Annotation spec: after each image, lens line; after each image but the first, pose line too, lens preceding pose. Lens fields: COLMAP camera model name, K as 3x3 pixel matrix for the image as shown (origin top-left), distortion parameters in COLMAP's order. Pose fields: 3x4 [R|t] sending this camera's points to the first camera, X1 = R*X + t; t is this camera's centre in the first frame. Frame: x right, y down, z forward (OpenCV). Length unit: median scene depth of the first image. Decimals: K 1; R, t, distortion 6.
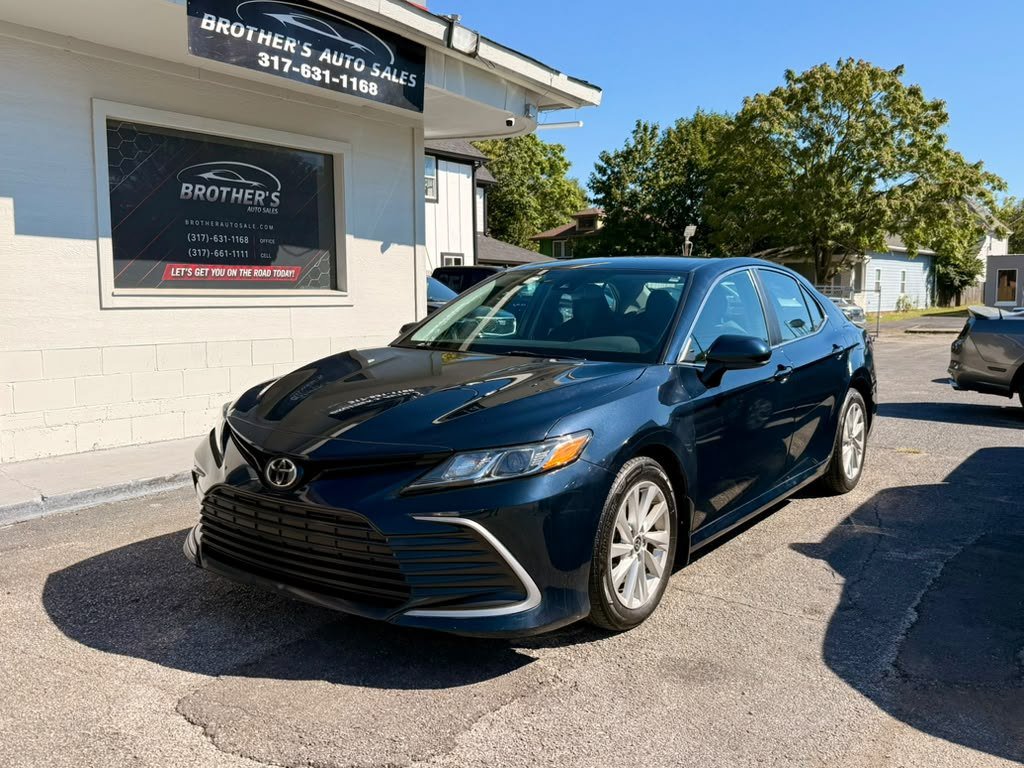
lens RADIAL K [[911.2, 0, 502.6], [0, 911.2, 390.2], [0, 0, 1]] dist [0.143179, -0.323029]
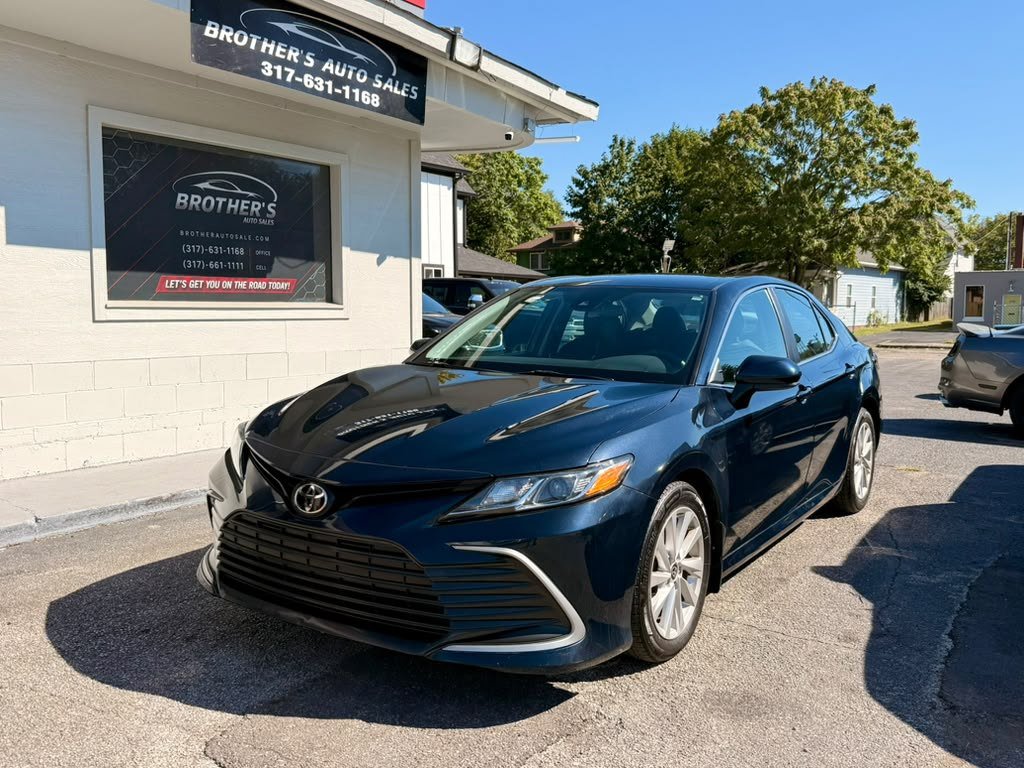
lens RADIAL K [[910.8, 0, 510.9], [0, 910.8, 384.9], [0, 0, 1]] dist [0.139289, -0.305154]
pose [[0.999226, 0.005057, 0.039023, -0.030860], [-0.004372, 0.999835, -0.017611, -0.005752], [-0.039106, 0.017427, 0.999083, 0.015438]]
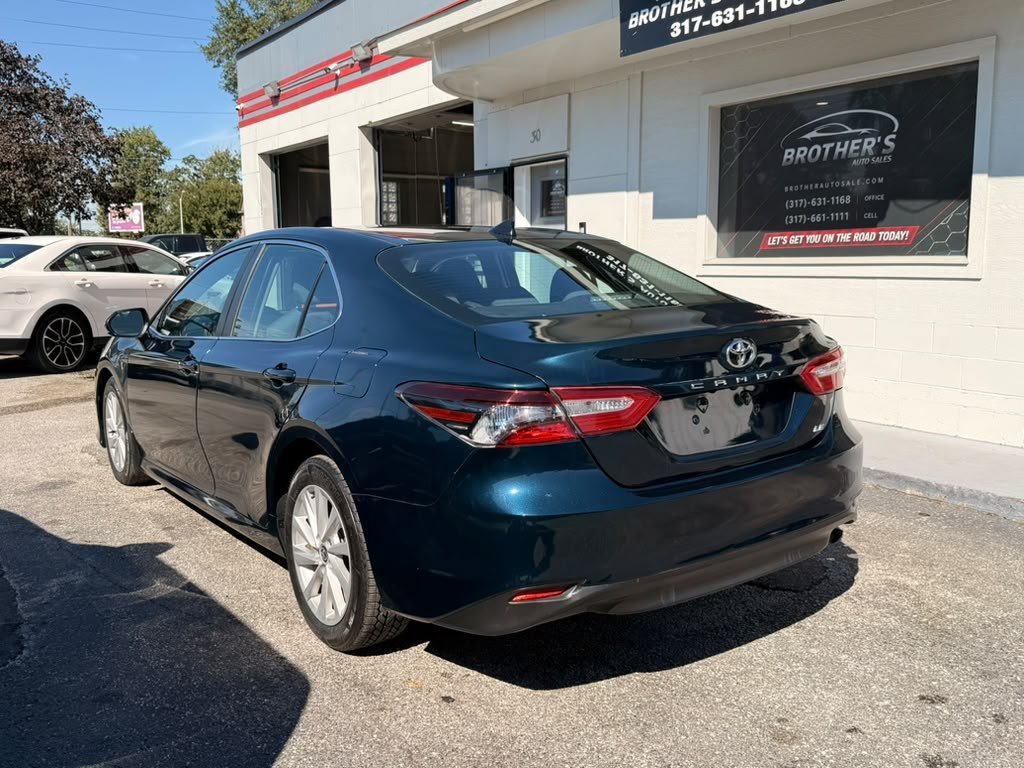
lens RADIAL K [[910.8, 0, 510.9], [0, 910.8, 384.9], [0, 0, 1]] dist [0.139289, -0.305154]
pose [[-0.317007, 0.134583, -0.938826, 0.671082], [-0.091537, 0.980918, 0.171526, -0.114440], [0.943995, 0.140312, -0.298639, 1.003673]]
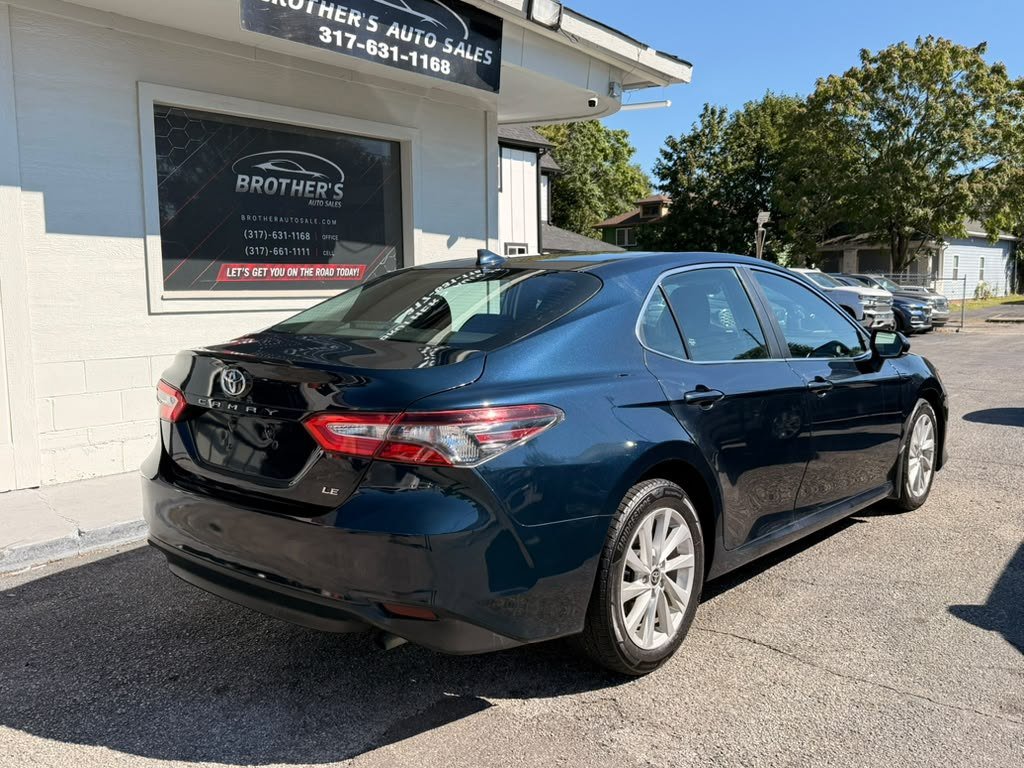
lens RADIAL K [[906.7, 0, 513.0], [0, 906.7, 389.7], [0, 0, 1]] dist [0.129029, -0.273081]
pose [[0.998569, 0.000809, -0.053466, -0.024992], [-0.000103, 0.999913, 0.013196, -0.022376], [0.053472, -0.013172, 0.998482, 0.100473]]
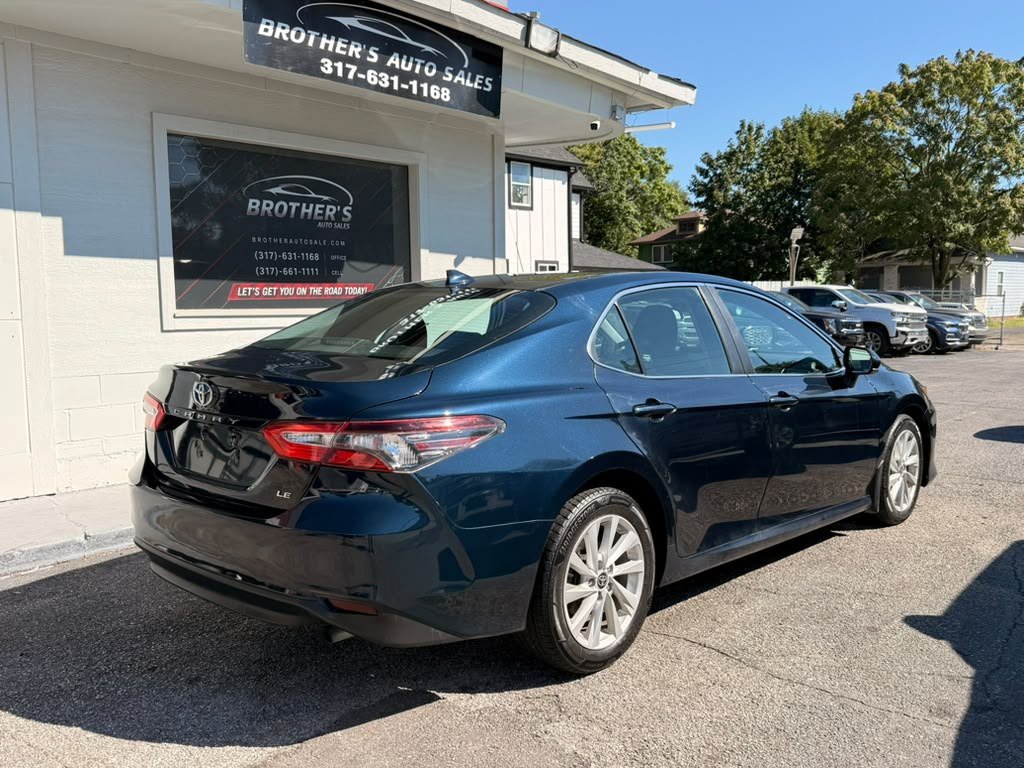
lens RADIAL K [[906.0, 0, 506.3], [0, 906.0, 391.8], [0, 0, 1]] dist [0.140781, -0.300024]
pose [[0.994435, 0.003130, -0.105306, 0.019502], [-0.003470, 0.999989, -0.003052, -0.020596], [0.105295, 0.003401, 0.994435, 0.077193]]
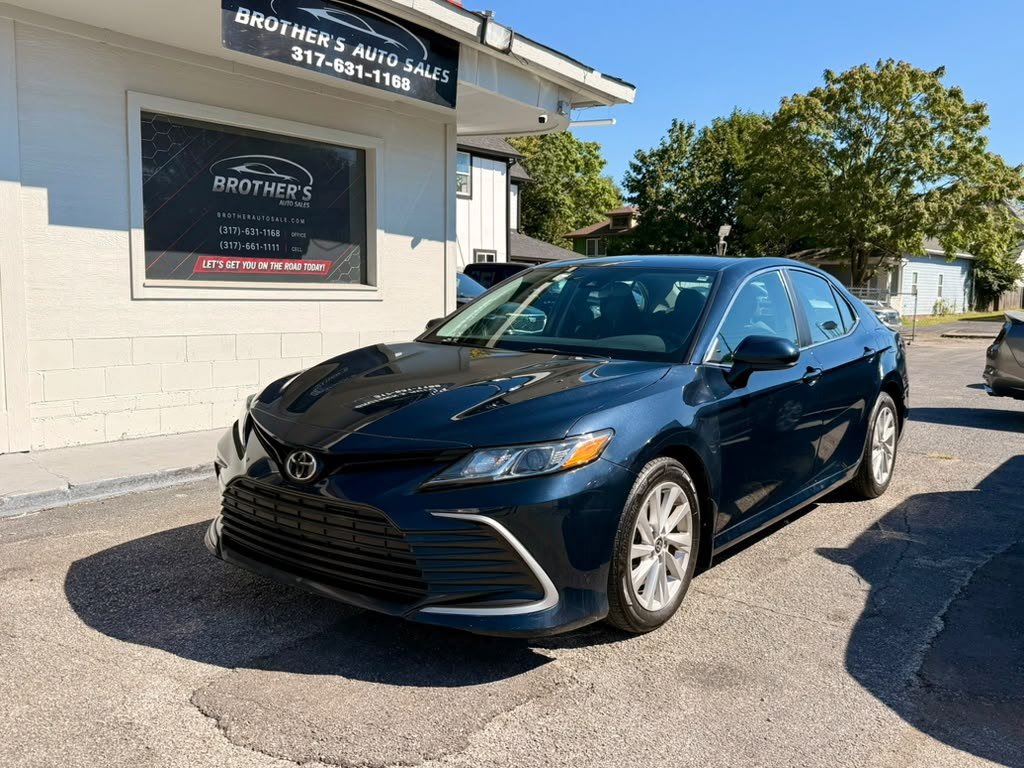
lens RADIAL K [[910.8, 0, 510.9], [0, 910.8, 384.9], [0, 0, 1]] dist [0.139289, -0.305154]
pose [[0.999518, 0.018232, -0.025111, 0.004625], [-0.018299, 0.999830, -0.002462, 0.000036], [0.025062, 0.002920, 0.999682, 0.003530]]
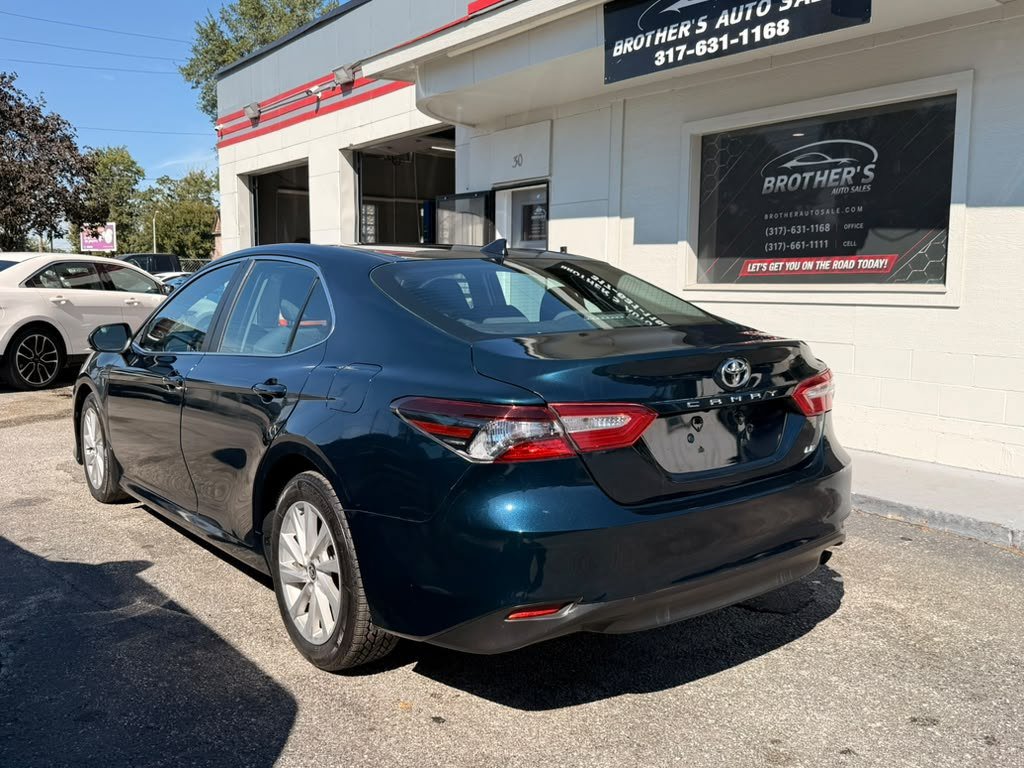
lens RADIAL K [[910.7, 0, 505.4], [0, 910.7, 385.1], [0, 0, 1]] dist [0.135147, -0.288838]
pose [[-0.295423, 0.105166, -0.949561, 0.673787], [-0.107469, 0.983956, 0.142410, -0.109934], [0.949303, 0.144119, -0.279381, 0.994815]]
